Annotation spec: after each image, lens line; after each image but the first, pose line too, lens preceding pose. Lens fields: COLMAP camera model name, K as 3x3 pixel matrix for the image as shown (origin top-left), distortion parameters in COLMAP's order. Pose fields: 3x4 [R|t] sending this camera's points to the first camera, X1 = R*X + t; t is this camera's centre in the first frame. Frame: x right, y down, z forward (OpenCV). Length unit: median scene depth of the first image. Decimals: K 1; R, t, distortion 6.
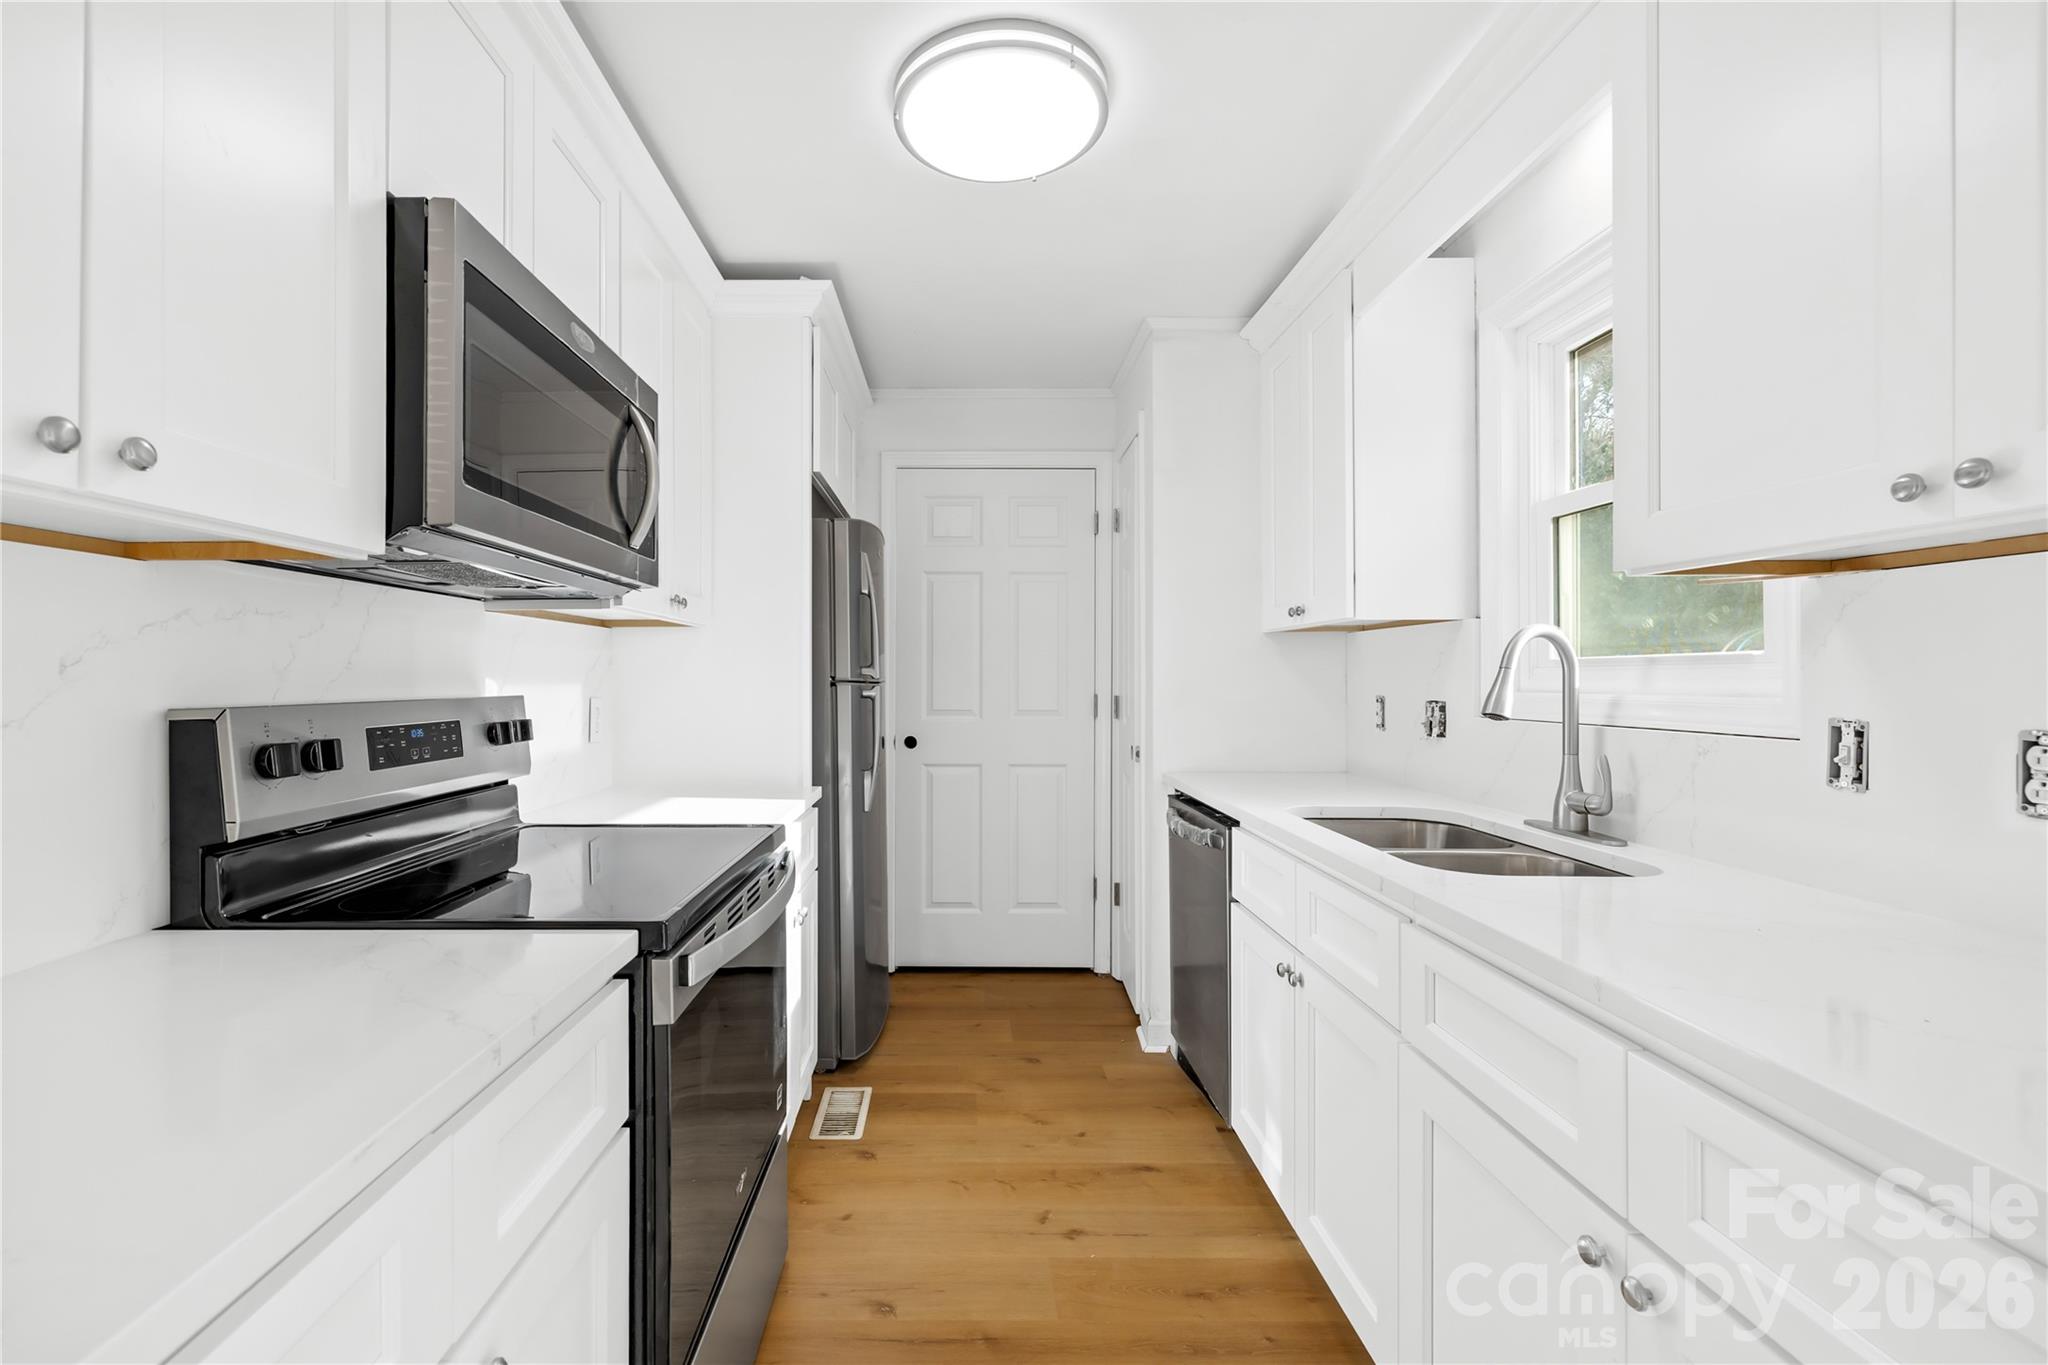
lens RADIAL K [[882.1, 0, 952.8], [0, 882.1, 674.2], [0, 0, 1]] dist [0.000436, 0.000096]
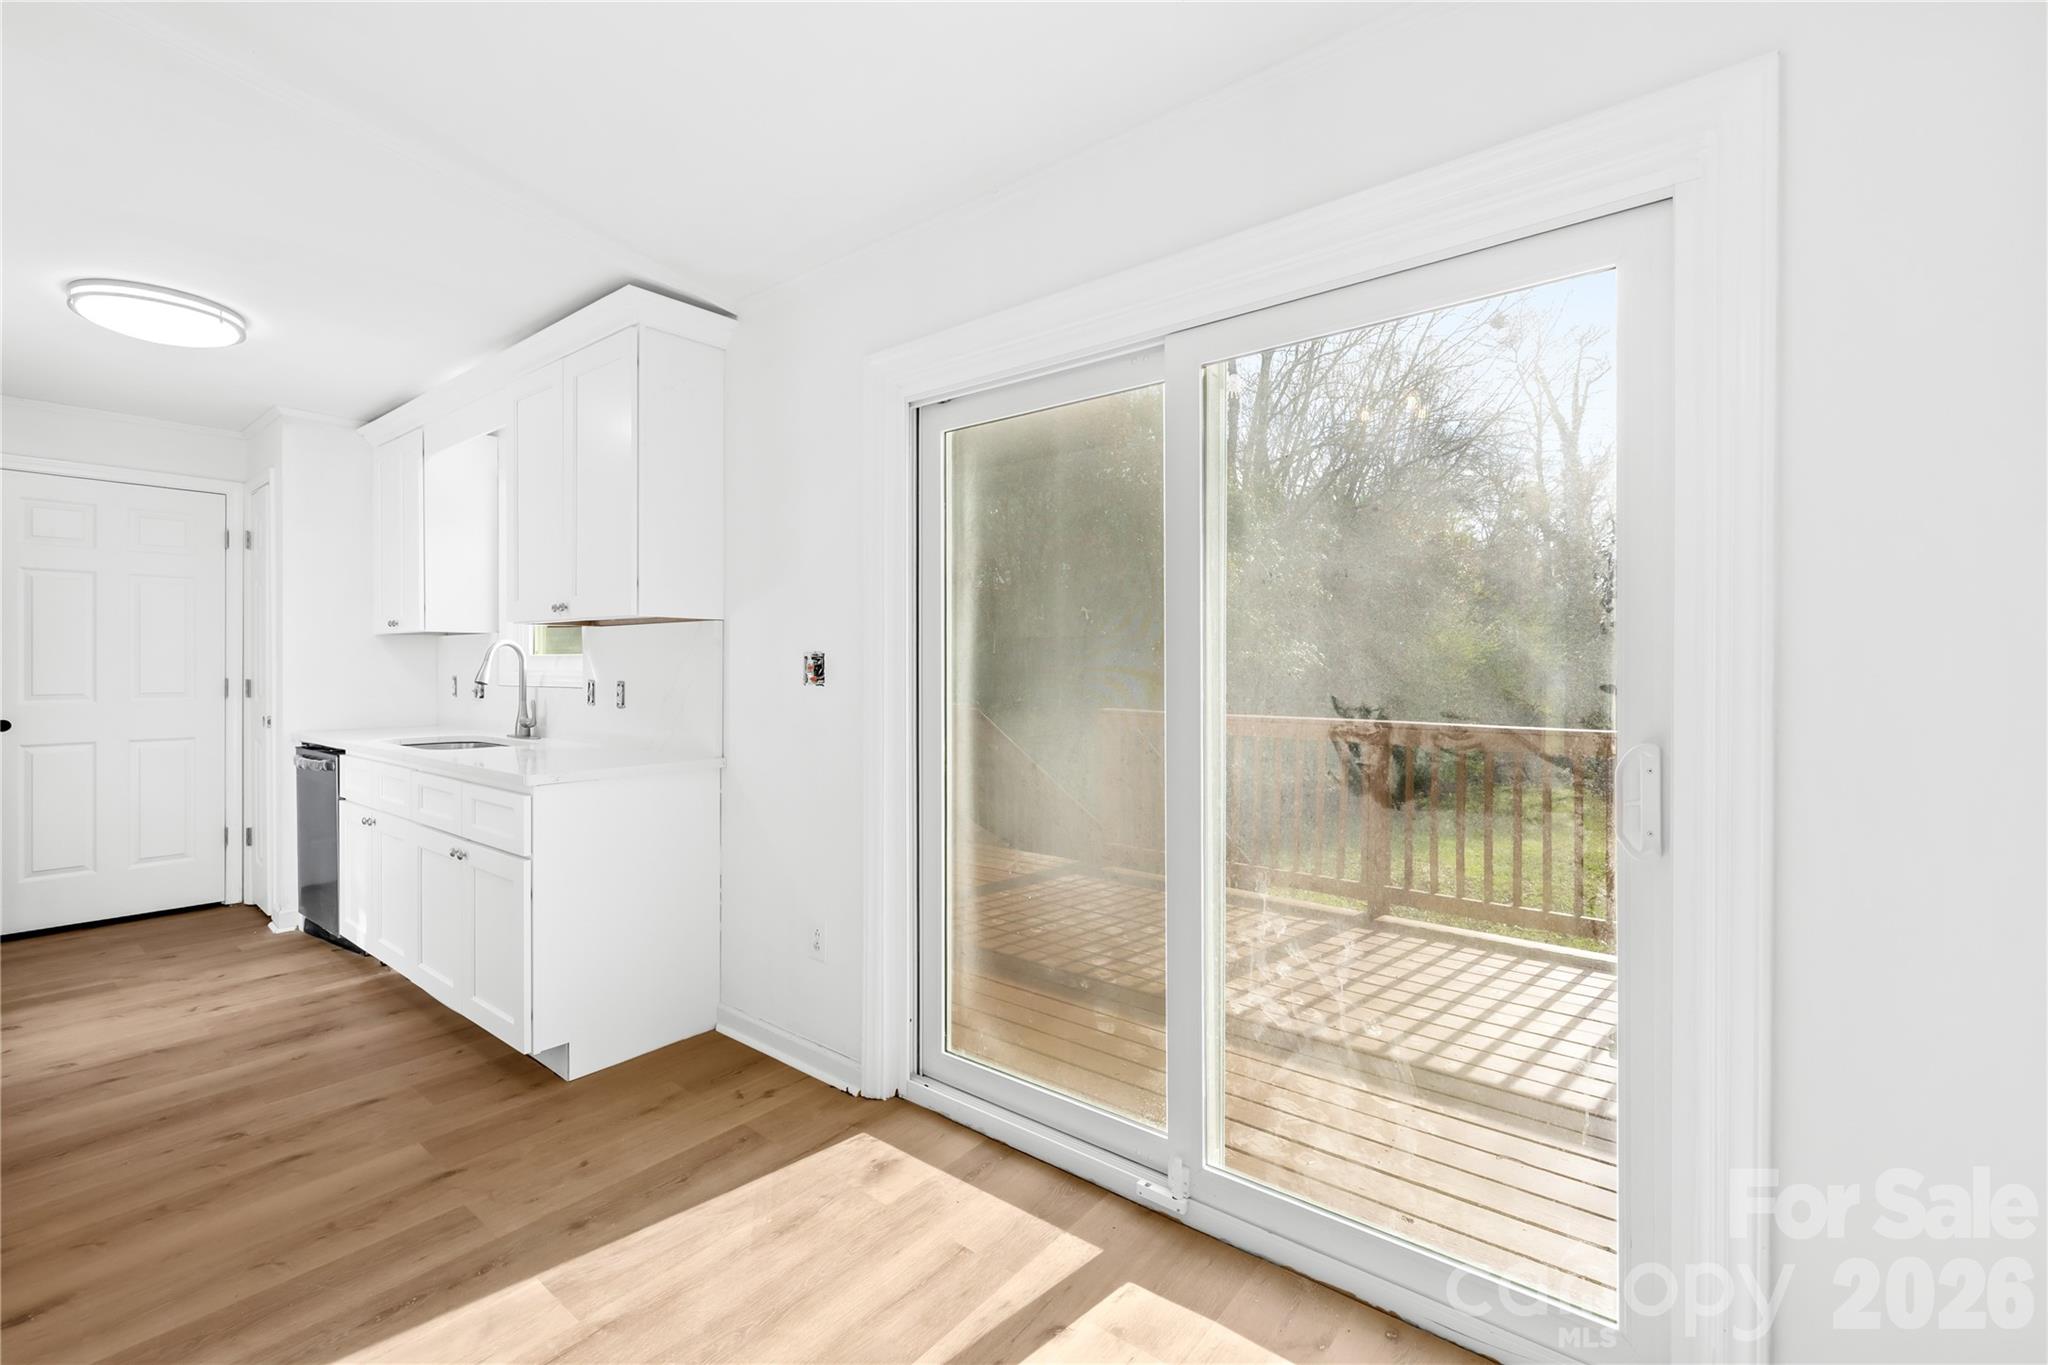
lens RADIAL K [[890.1, 0, 983.6], [0, 890.1, 665.9], [0, 0, 1]] dist [0.001151, 0.000291]
pose [[0.637039, -0.002320, 0.770828, -0.232265], [-0.001829, 0.999988, 0.004521, -0.004492], [-0.770829, -0.004290, 0.637028, -1.142754]]
